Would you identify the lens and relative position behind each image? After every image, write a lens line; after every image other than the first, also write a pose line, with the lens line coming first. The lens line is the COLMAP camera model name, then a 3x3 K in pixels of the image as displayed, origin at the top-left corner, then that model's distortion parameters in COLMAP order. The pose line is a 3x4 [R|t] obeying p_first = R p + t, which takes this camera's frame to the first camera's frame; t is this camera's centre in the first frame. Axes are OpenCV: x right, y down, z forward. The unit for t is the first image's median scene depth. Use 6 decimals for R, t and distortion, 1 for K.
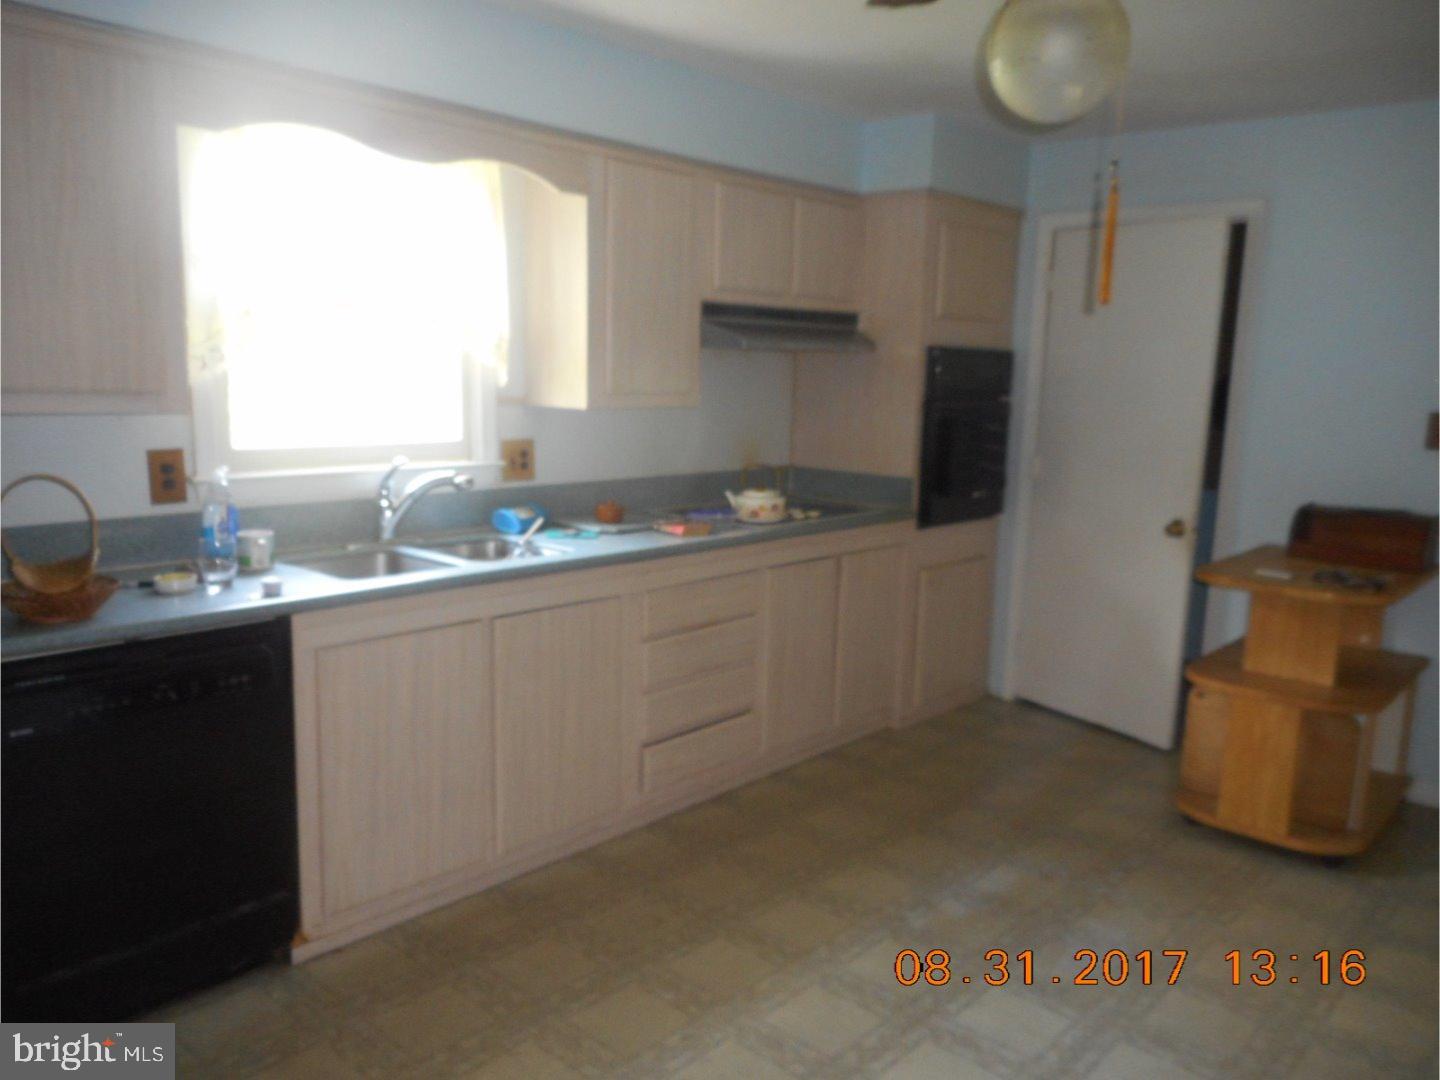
lens RADIAL K [[1087.4, 0, 720.6], [0, 1087.4, 537.8], [0, 0, 1]] dist [0.002381, 0.000414]
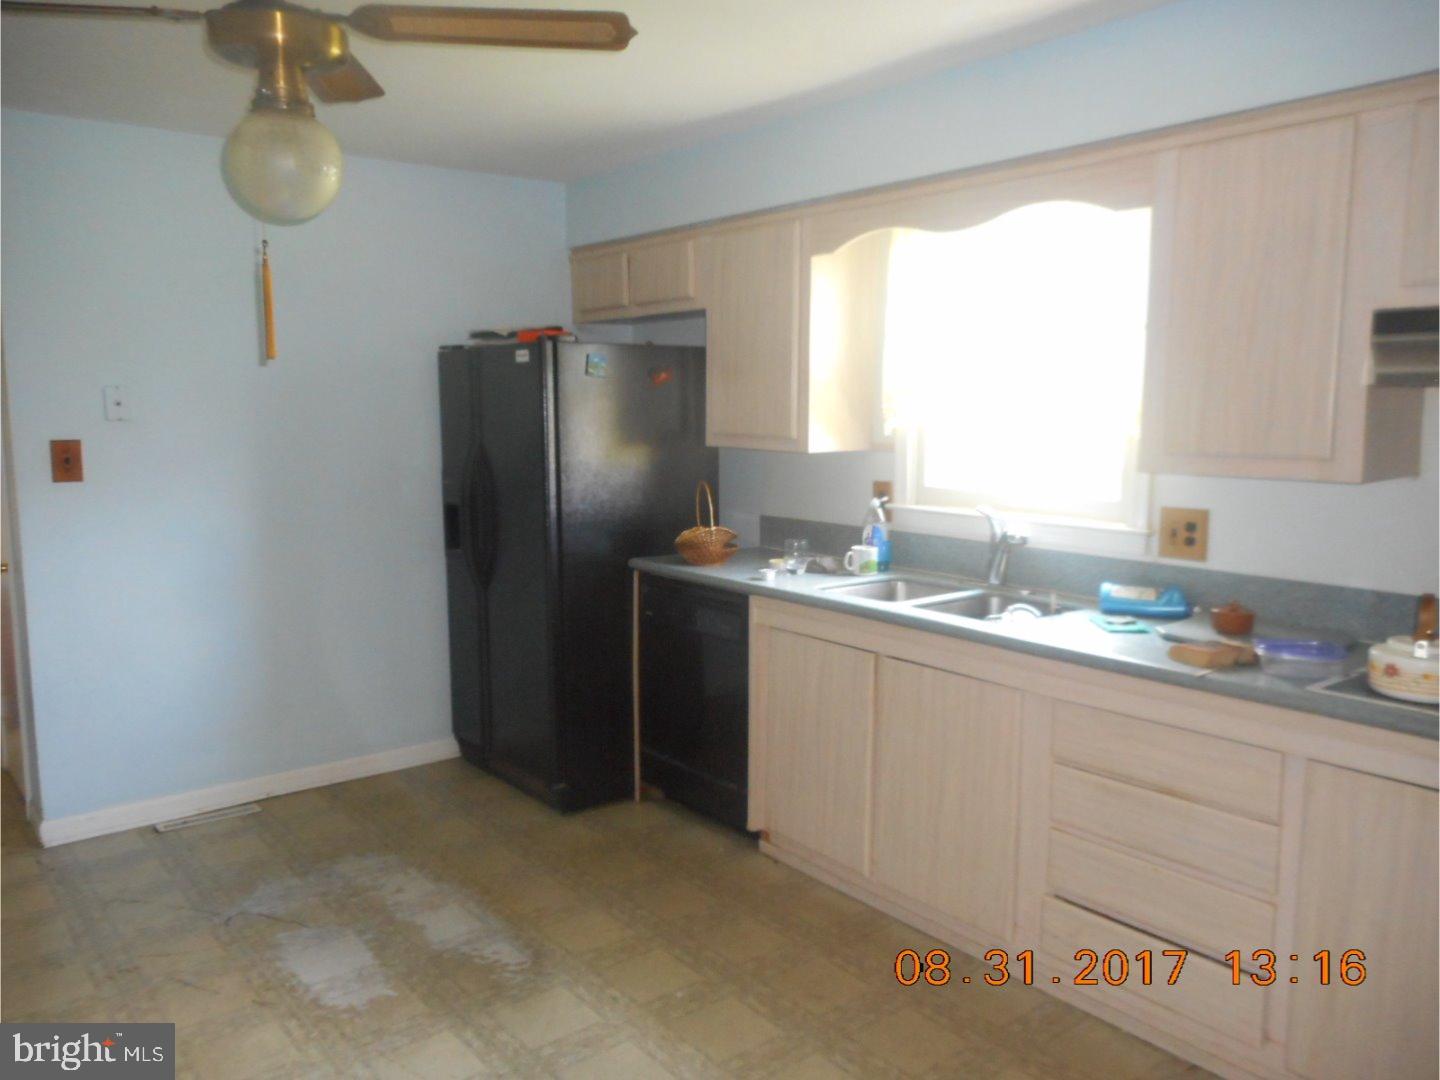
lens RADIAL K [[1087.4, 0, 720.6], [0, 1087.4, 542.5], [0, 0, 1]] dist [0.002381, 0.000414]
pose [[-0.151489, 0.102782, -0.983101, 0.701159], [-0.157712, 0.979325, 0.126689, -0.118297], [0.975796, 0.174239, -0.132147, 0.802895]]
